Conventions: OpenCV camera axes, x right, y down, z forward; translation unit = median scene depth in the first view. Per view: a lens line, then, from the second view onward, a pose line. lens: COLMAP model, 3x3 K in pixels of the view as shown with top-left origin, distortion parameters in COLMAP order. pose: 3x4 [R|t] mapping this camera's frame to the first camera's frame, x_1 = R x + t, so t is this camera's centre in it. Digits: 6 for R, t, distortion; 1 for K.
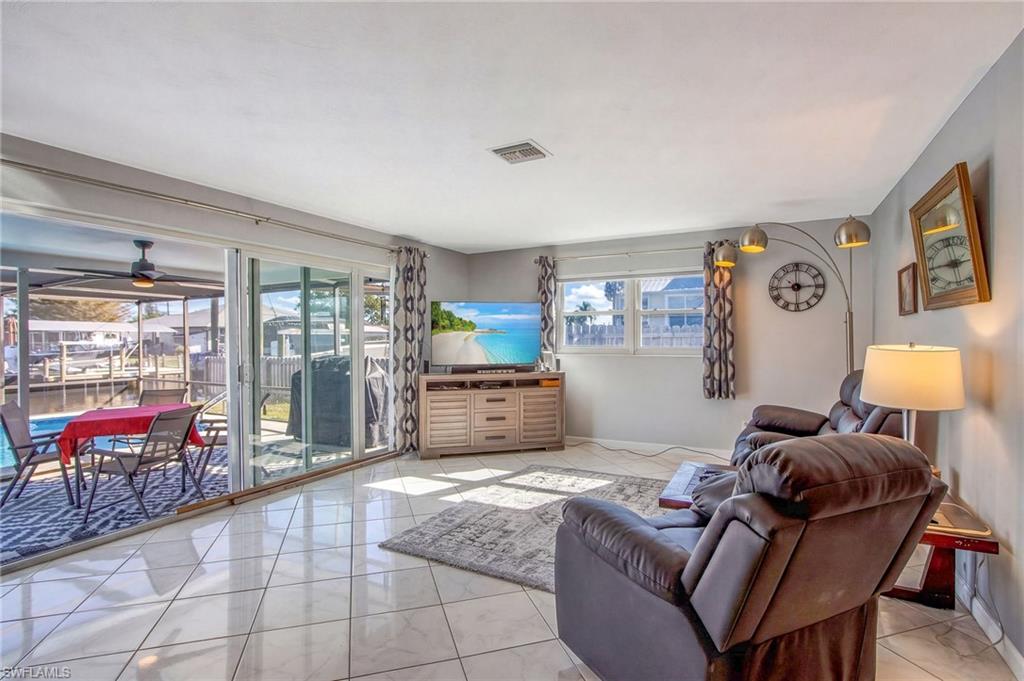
lens RADIAL K [[492.1, 0, 522.8], [0, 492.1, 338.9], [0, 0, 1]] dist [-0.002954, -0.000312]
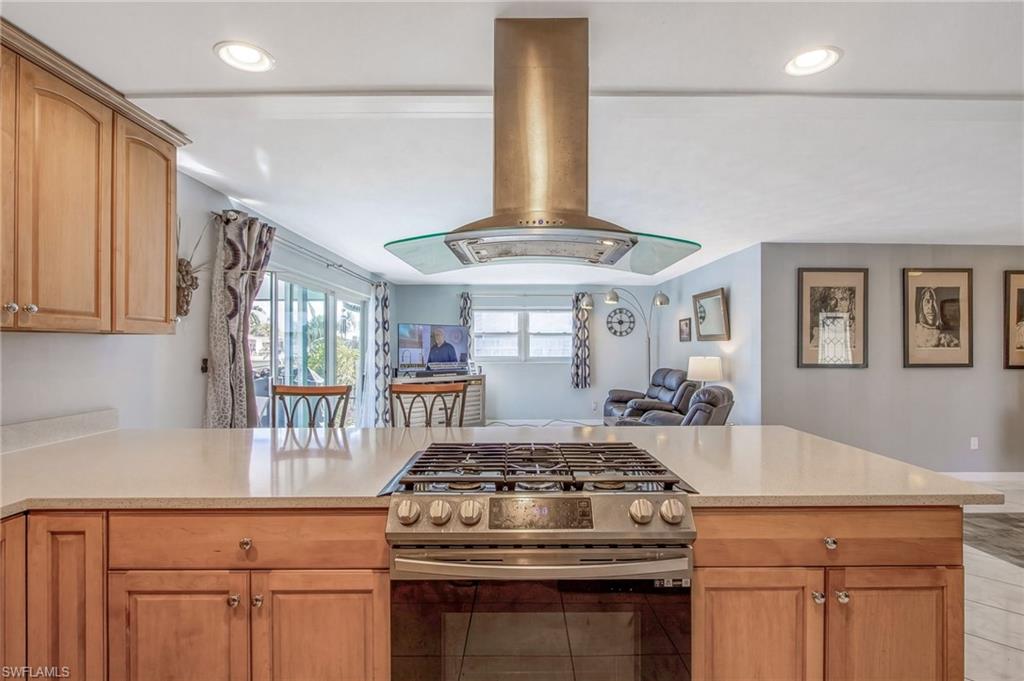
lens RADIAL K [[485.0, 0, 512.0], [0, 485.0, 340.5], [0, 0, 1]] dist [-0.005101, -0.000443]
pose [[0.885722, 0.012174, 0.464057, -0.561101], [-0.005139, 0.999852, -0.016422, -0.010429], [-0.464188, 0.012160, 0.885653, -0.332799]]
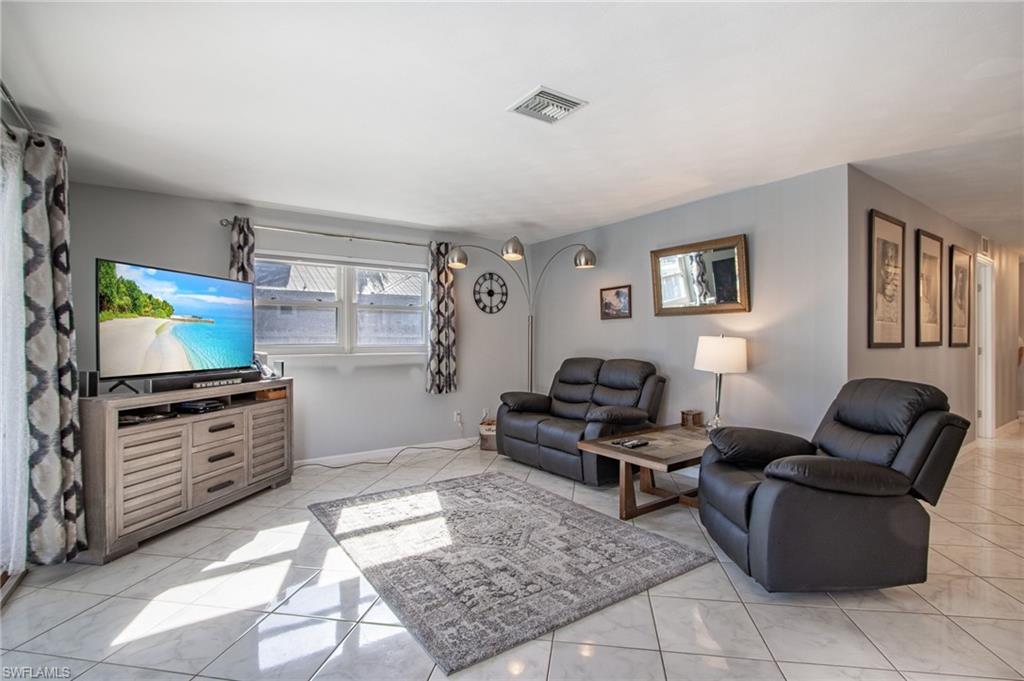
lens RADIAL K [[492.6, 0, 492.0], [0, 492.6, 342.1], [0, 0, 1]] dist [-0.003222, -0.000296]
pose [[0.476459, 0.002077, 0.879194, -0.477183], [0.002629, 0.999989, -0.003787, 0.017517], [-0.879193, 0.004115, 0.476448, 0.408880]]
